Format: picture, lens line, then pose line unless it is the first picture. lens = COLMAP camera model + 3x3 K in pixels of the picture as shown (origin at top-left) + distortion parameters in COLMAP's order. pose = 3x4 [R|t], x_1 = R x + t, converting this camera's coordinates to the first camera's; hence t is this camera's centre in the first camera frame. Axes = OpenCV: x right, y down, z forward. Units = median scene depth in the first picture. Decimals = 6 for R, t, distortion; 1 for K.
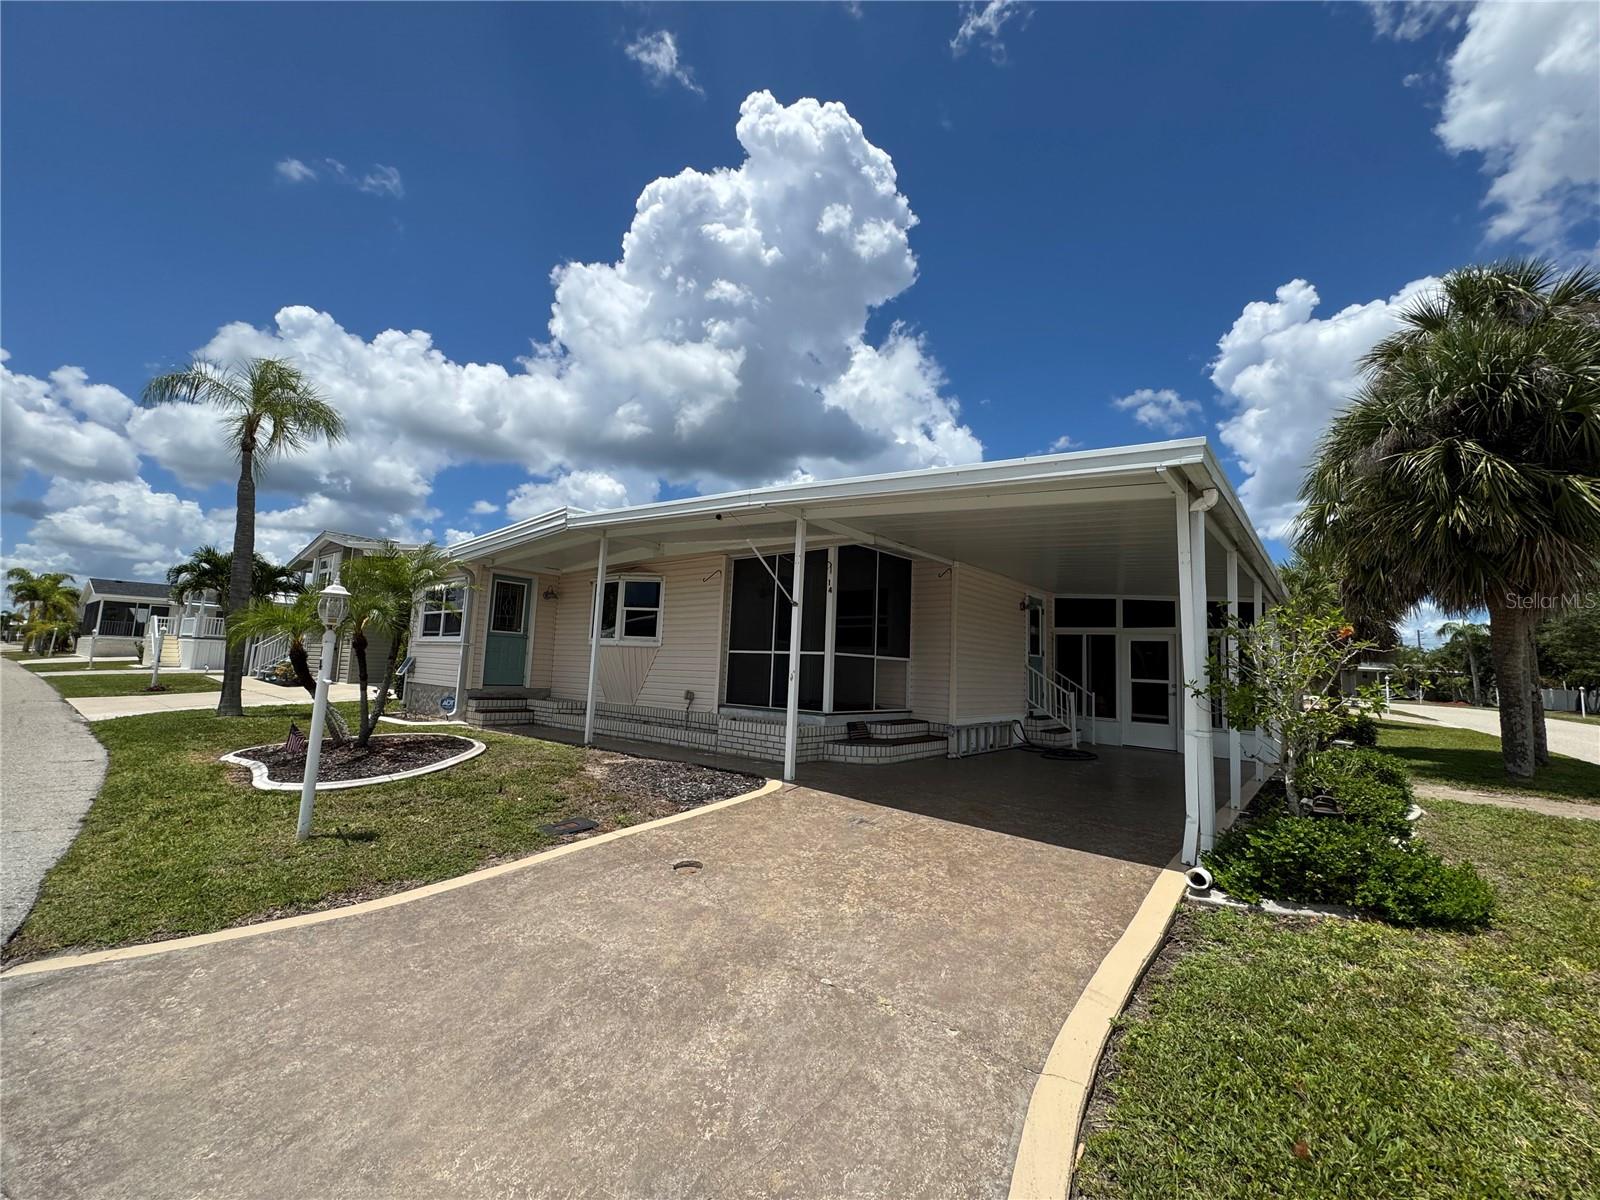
lens RADIAL K [[682.6, 0, 800.0], [0, 682.6, 600.0], [0, 0, 1]] dist [-0.011294, -0.000209]
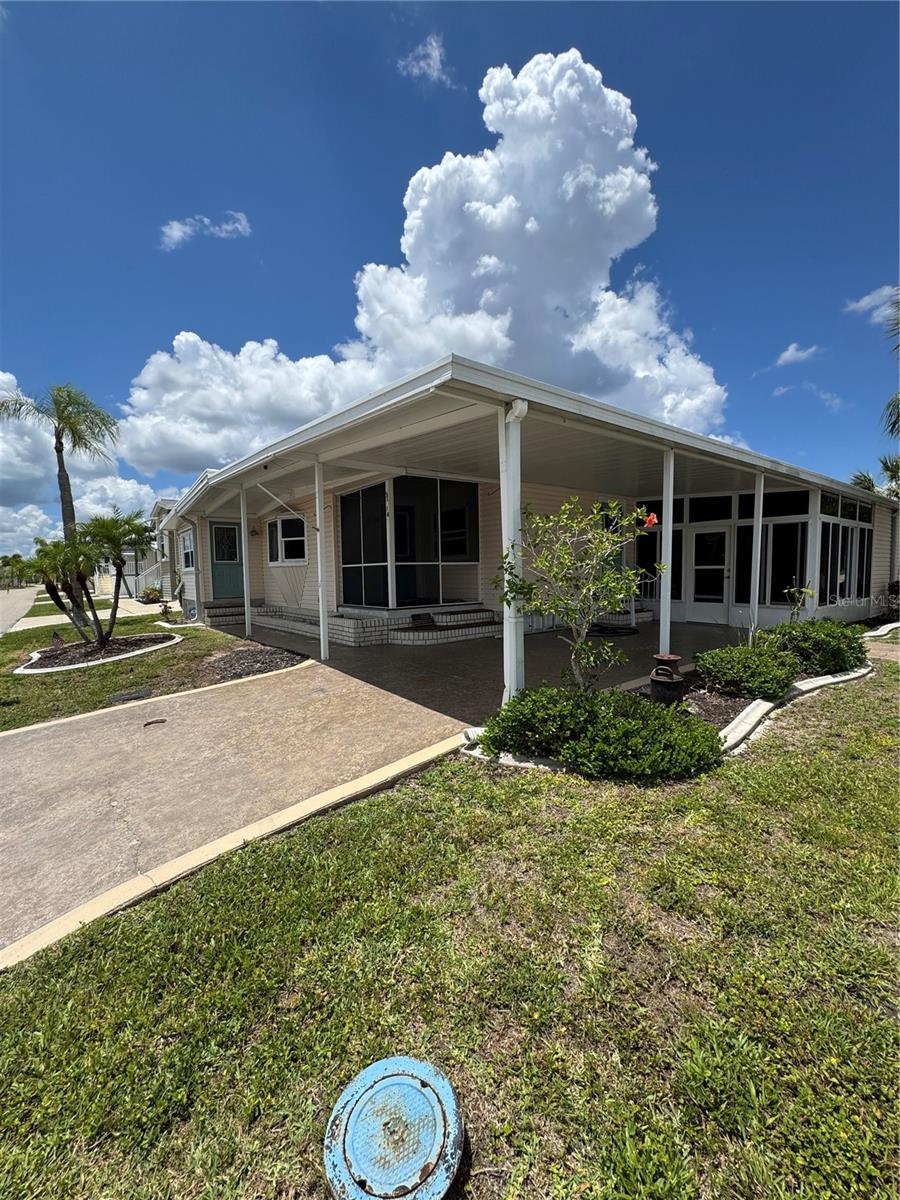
lens RADIAL K [[511.9, 0, 473.0], [0, 511.9, 602.9], [0, 0, 1]] dist [-0.011294, -0.000209]
pose [[0.976083, -0.047956, -0.212041, 0.259723], [0.081402, 0.985033, 0.151936, 0.010721], [0.201582, -0.165563, 0.965378, 0.047511]]
